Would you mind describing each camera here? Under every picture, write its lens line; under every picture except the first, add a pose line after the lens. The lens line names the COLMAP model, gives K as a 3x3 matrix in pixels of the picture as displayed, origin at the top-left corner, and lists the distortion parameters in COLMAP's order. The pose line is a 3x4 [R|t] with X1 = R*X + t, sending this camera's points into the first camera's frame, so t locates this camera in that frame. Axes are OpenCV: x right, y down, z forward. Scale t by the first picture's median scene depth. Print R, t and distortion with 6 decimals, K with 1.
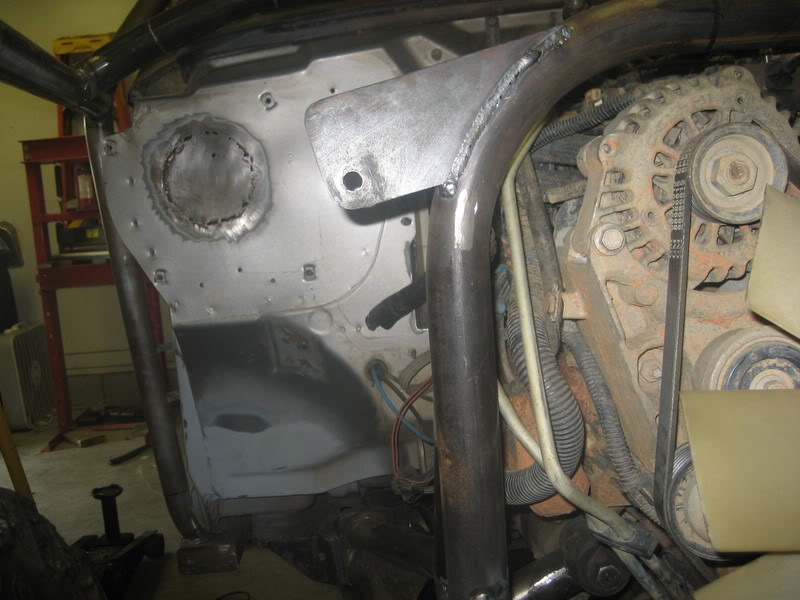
lens RADIAL K [[822.2, 0, 400.0], [0, 822.2, 300.0], [0, 0, 1]] dist [-0.018569, -0.002397]
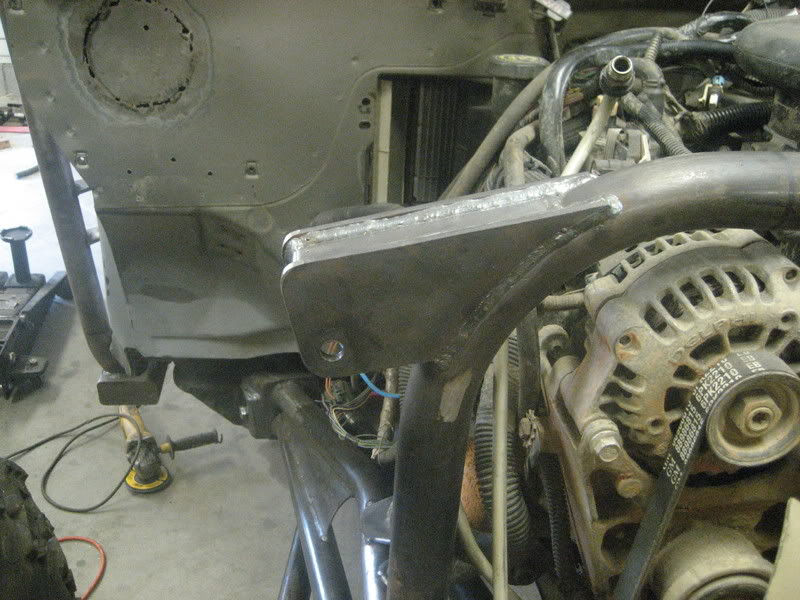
lens RADIAL K [[803.1, 0, 400.0], [0, 803.1, 300.0], [0, 0, 1]] dist [0.001005, -0.011655]
pose [[0.988459, 0.087677, 0.123537, -0.045428], [-0.124574, 0.934471, 0.333535, -0.218575], [-0.086199, -0.345075, 0.934608, 0.107333]]
